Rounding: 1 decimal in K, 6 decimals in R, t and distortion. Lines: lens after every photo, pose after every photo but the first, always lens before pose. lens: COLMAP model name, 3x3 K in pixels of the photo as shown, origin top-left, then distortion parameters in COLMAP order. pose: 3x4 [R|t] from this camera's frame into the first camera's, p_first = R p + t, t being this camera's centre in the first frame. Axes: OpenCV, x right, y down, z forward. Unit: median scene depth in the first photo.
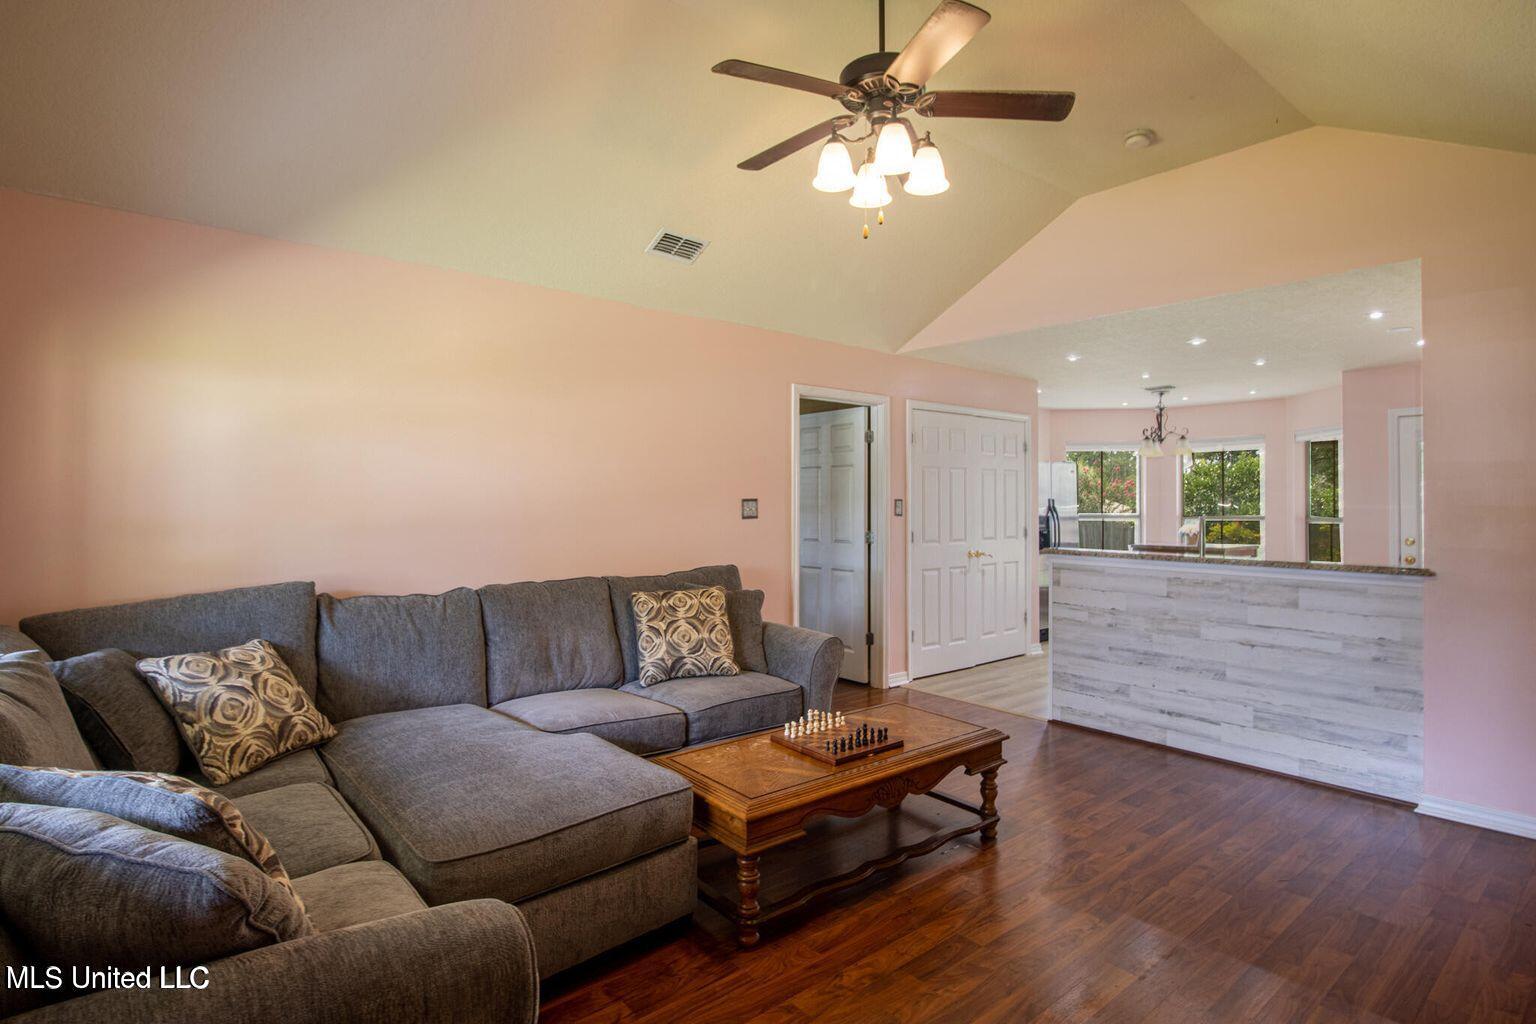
lens RADIAL K [[788.4, 0, 769.5], [0, 788.4, 508.9], [0, 0, 1]] dist [-0.003196, -0.000239]
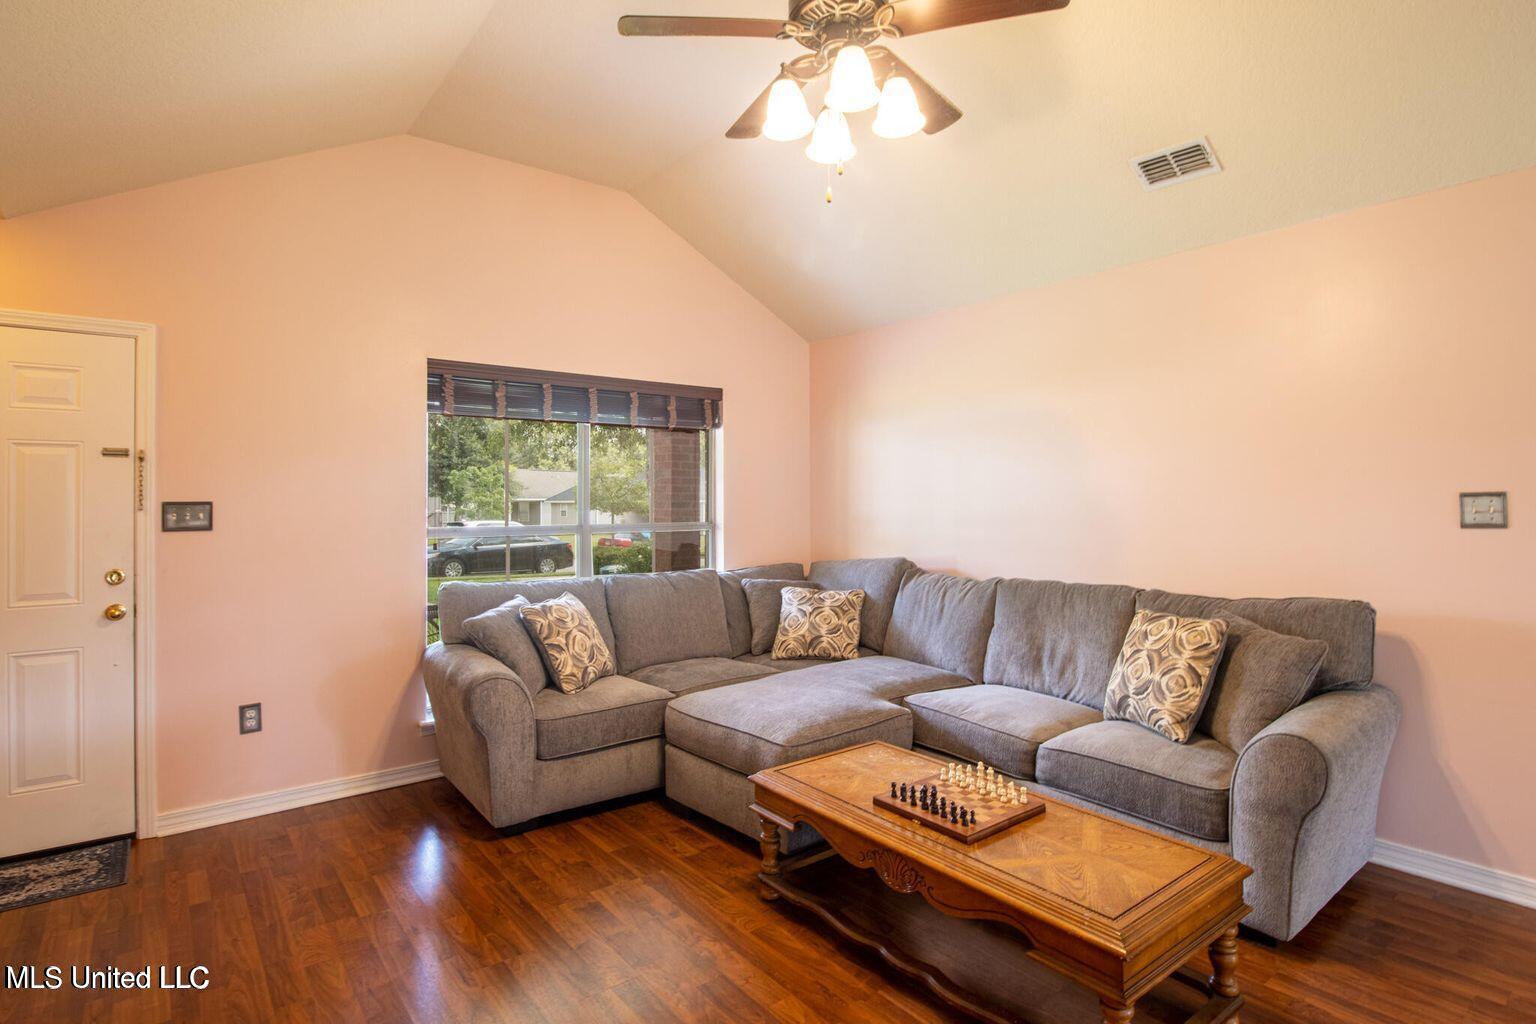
lens RADIAL K [[788.4, 0, 770.0], [0, 788.4, 510.1], [0, 0, 1]] dist [-0.003196, -0.000239]
pose [[-0.046058, 0.004531, -0.998929, 0.892326], [-0.006211, 0.999969, 0.004822, 0.000300], [0.998919, 0.006426, -0.046028, 0.866908]]
